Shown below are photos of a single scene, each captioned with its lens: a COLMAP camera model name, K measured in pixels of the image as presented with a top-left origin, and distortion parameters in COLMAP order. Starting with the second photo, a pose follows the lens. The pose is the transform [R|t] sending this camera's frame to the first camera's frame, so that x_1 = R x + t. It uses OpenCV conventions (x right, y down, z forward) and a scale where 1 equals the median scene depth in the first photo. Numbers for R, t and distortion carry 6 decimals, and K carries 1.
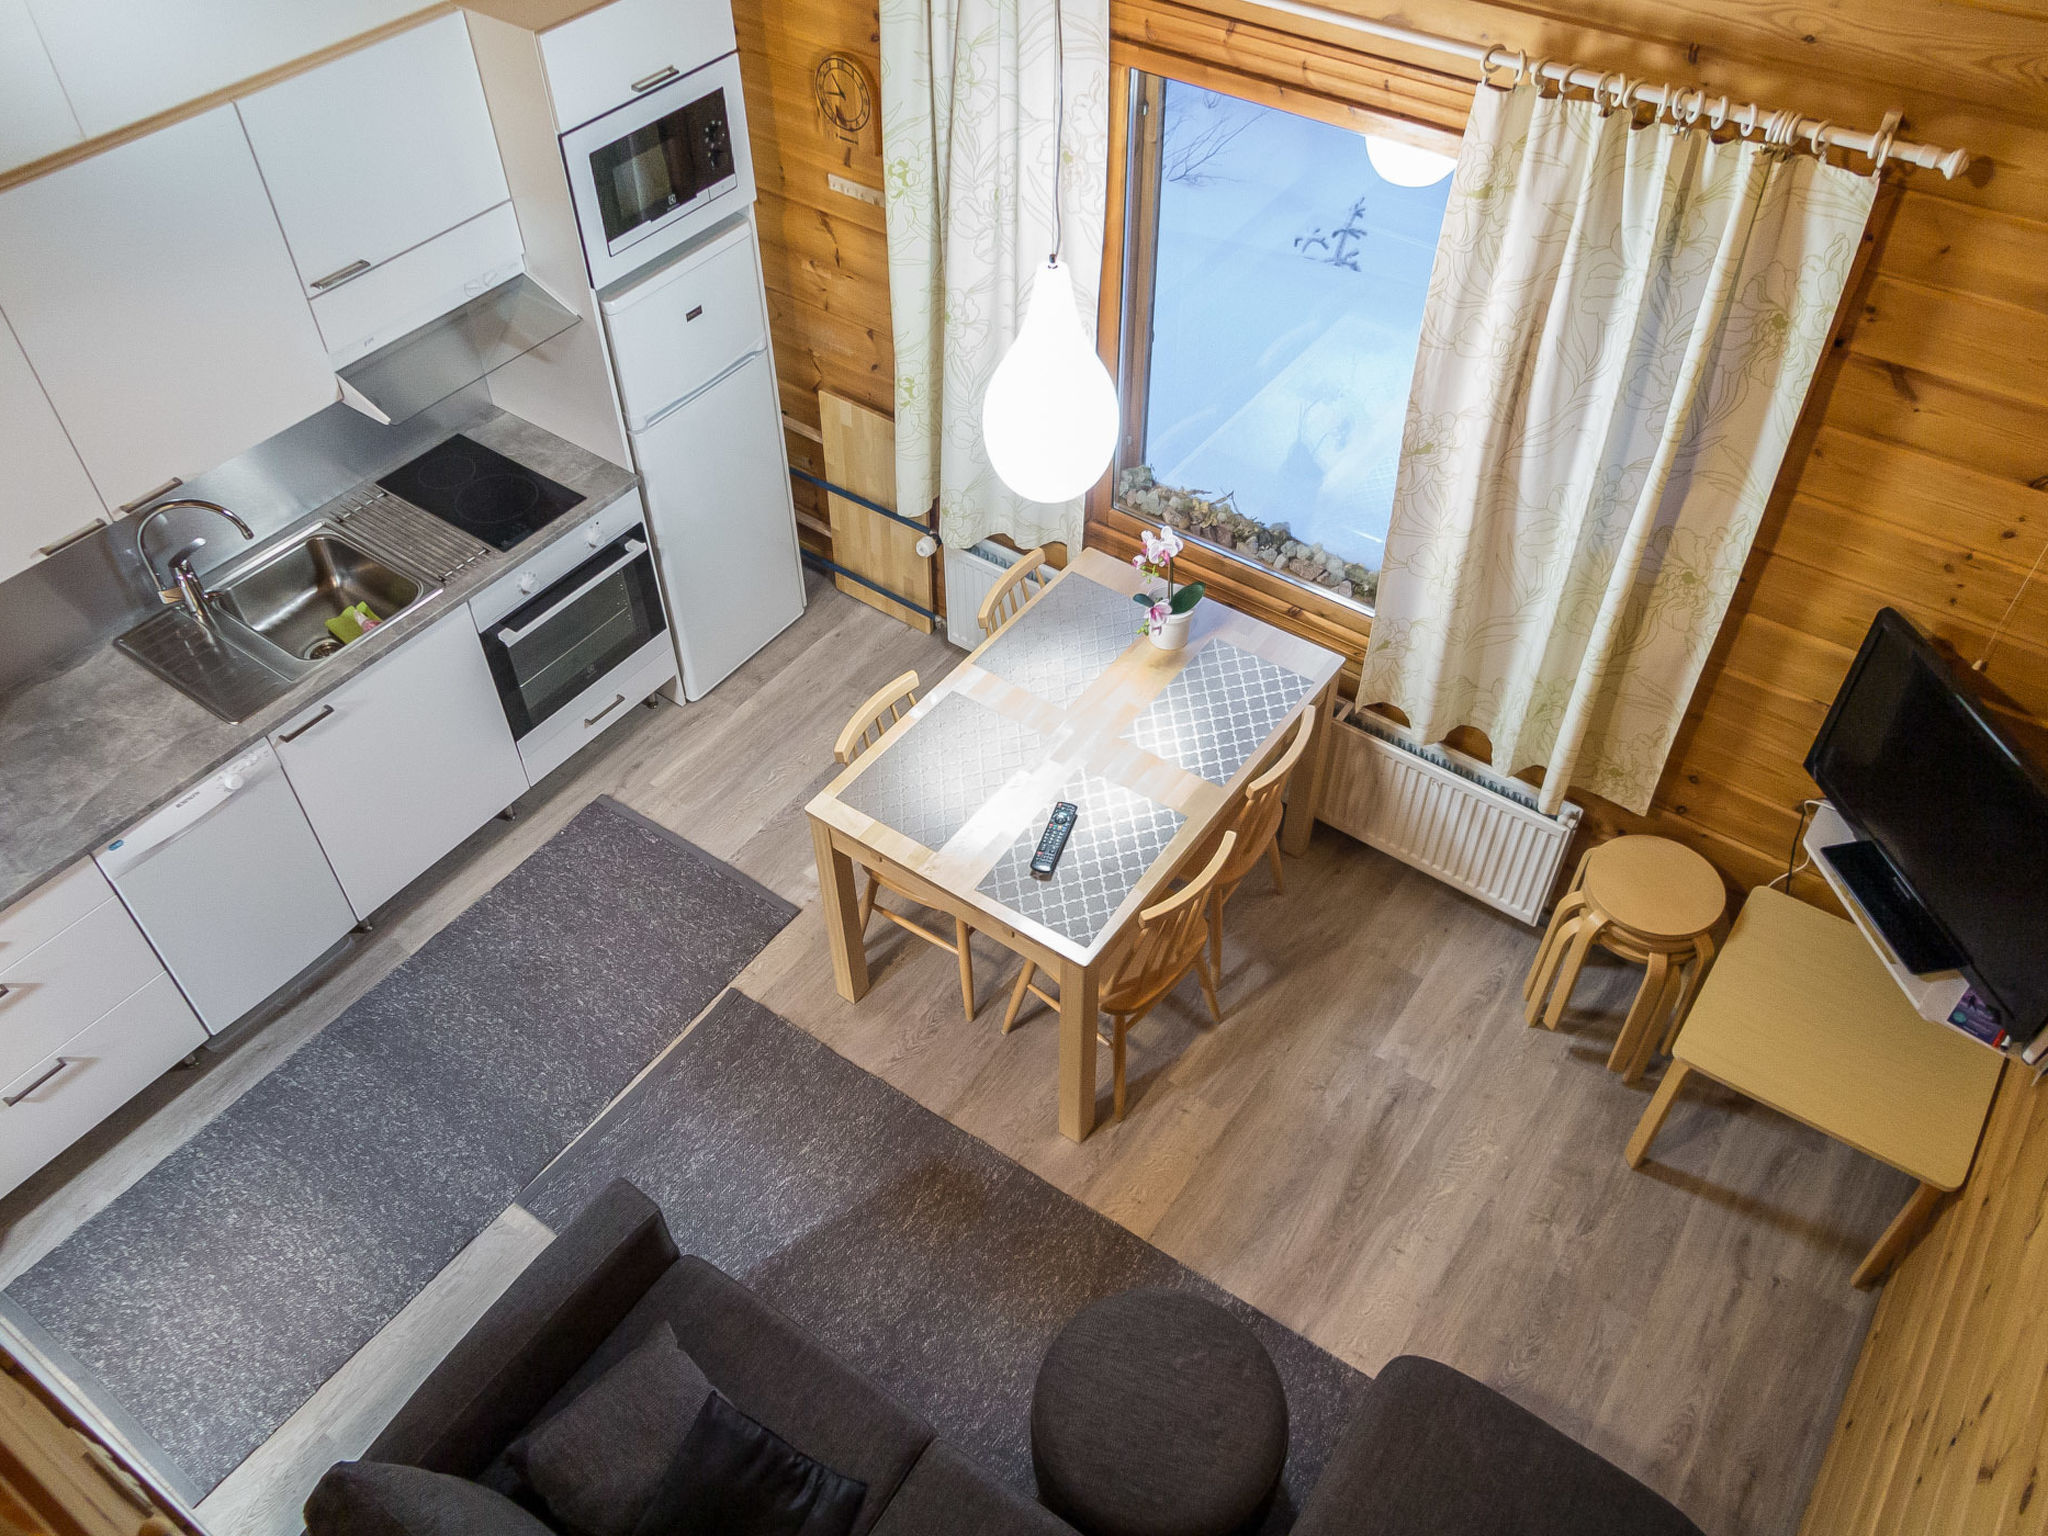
lens RADIAL K [[1574.6, 0, 1024.0], [0, 1574.6, 768.0], [0, 0, 1]] dist [-0.001835, 0.001428]
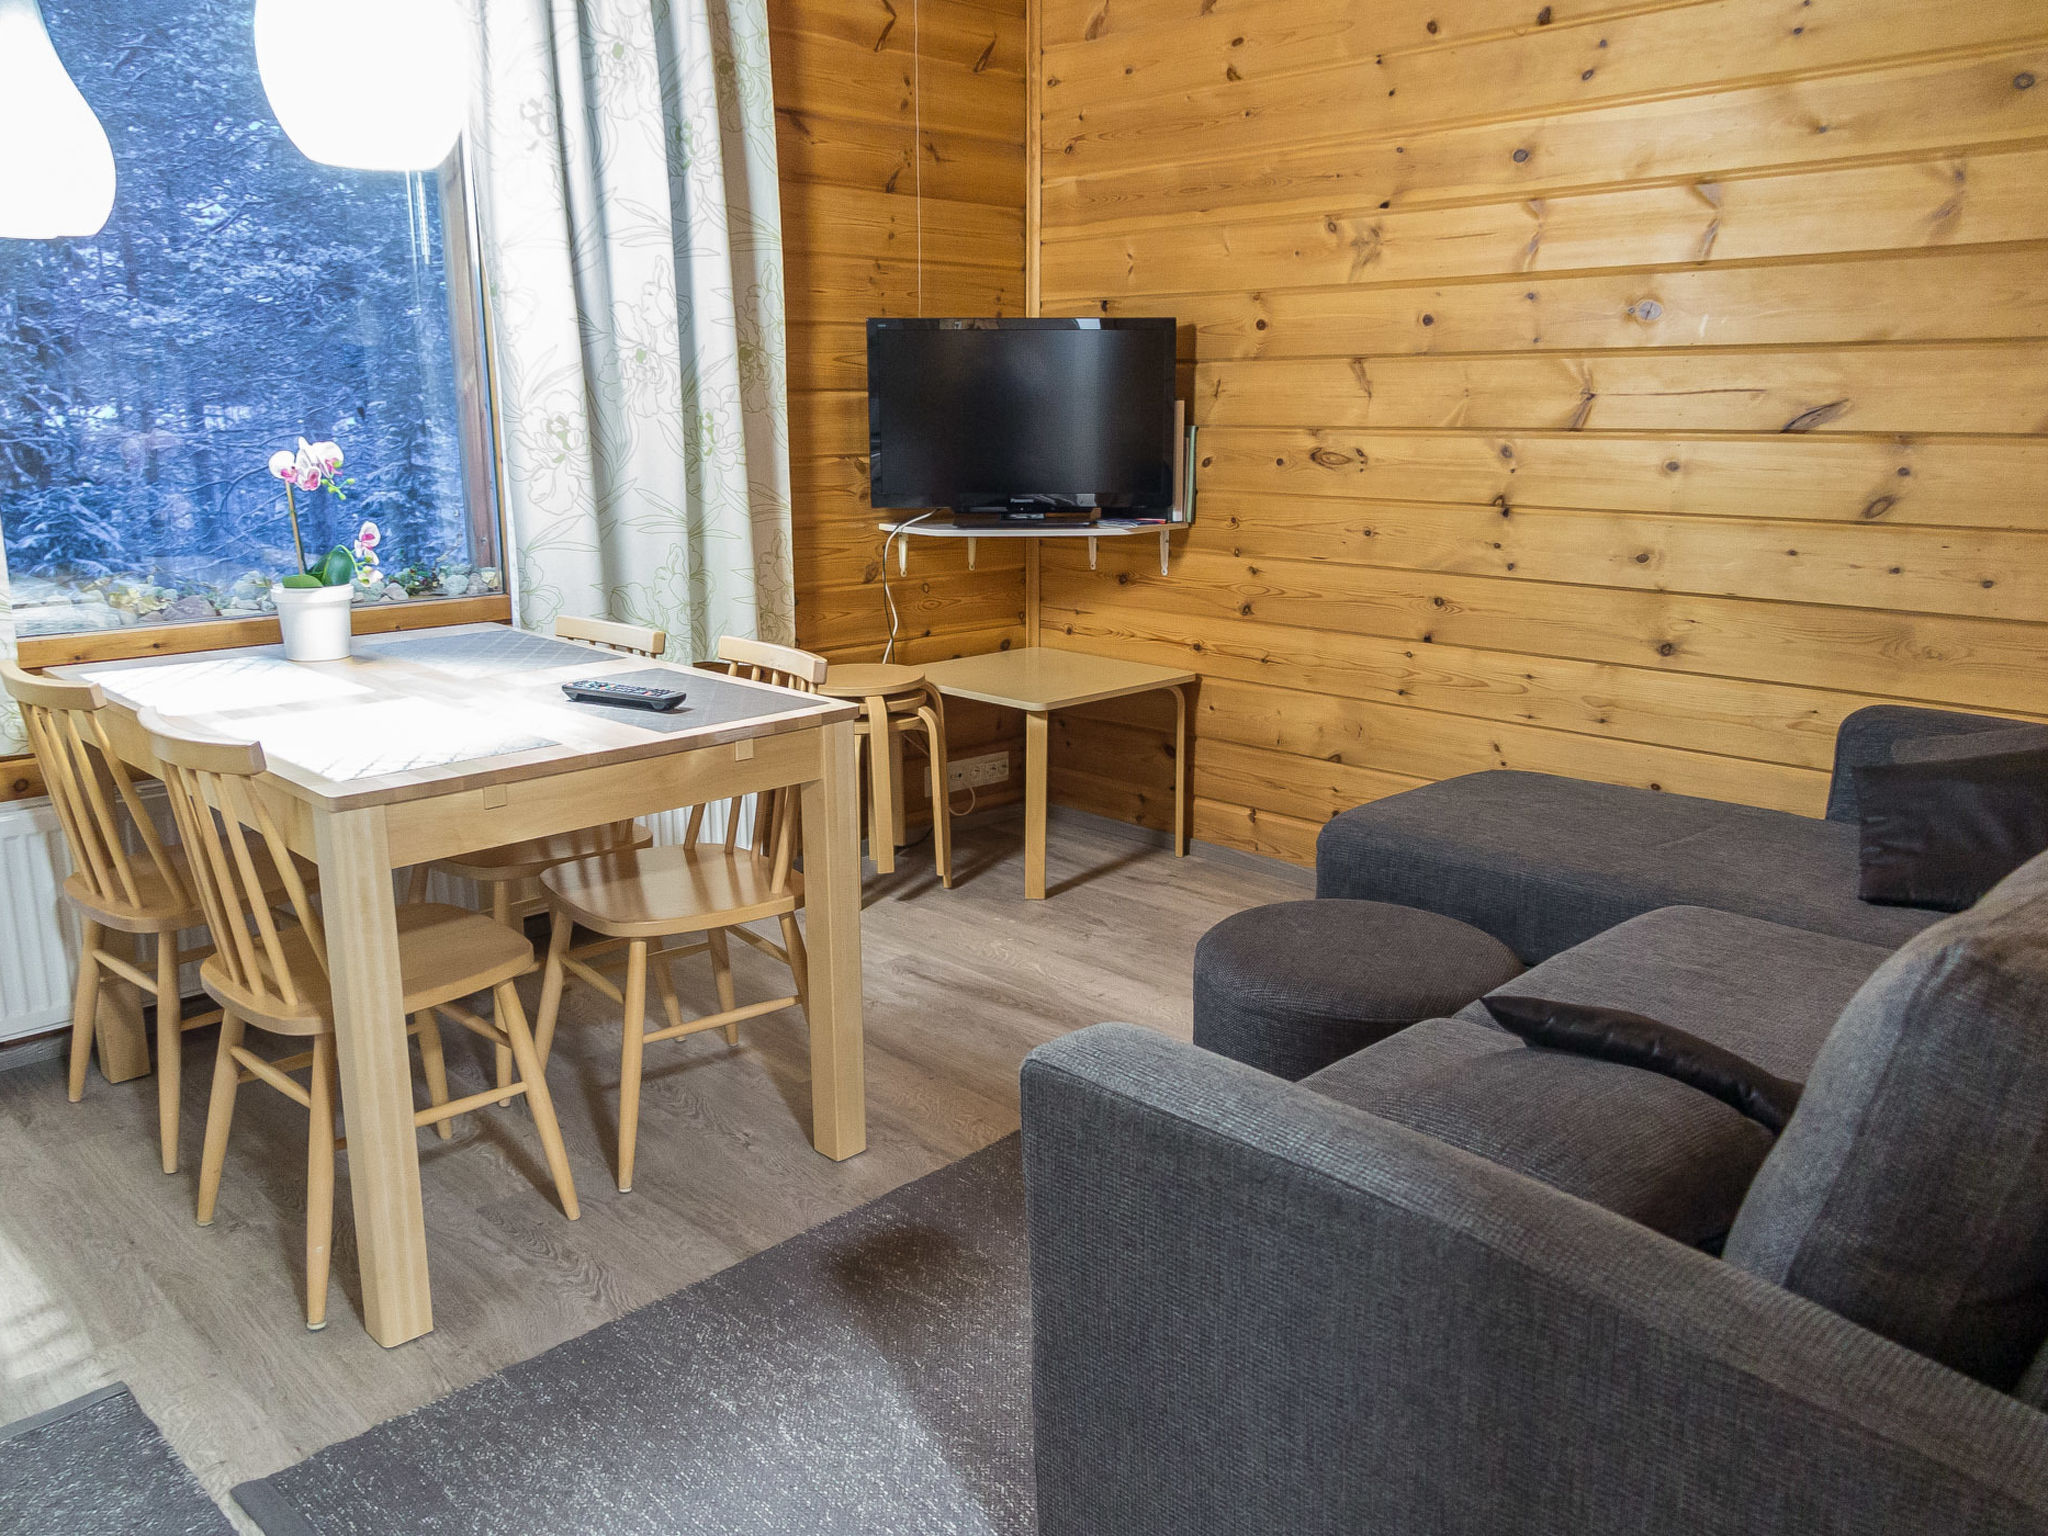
lens RADIAL K [[1574.6, 0, 1024.0], [0, 1574.6, 768.0], [0, 0, 1]] dist [-0.001835, 0.001428]
pose [[0.174138, -0.221306, 0.959531, -0.570487], [0.709568, 0.703837, 0.033559, 0.158616], [-0.682780, 0.675009, 0.279597, 0.695368]]
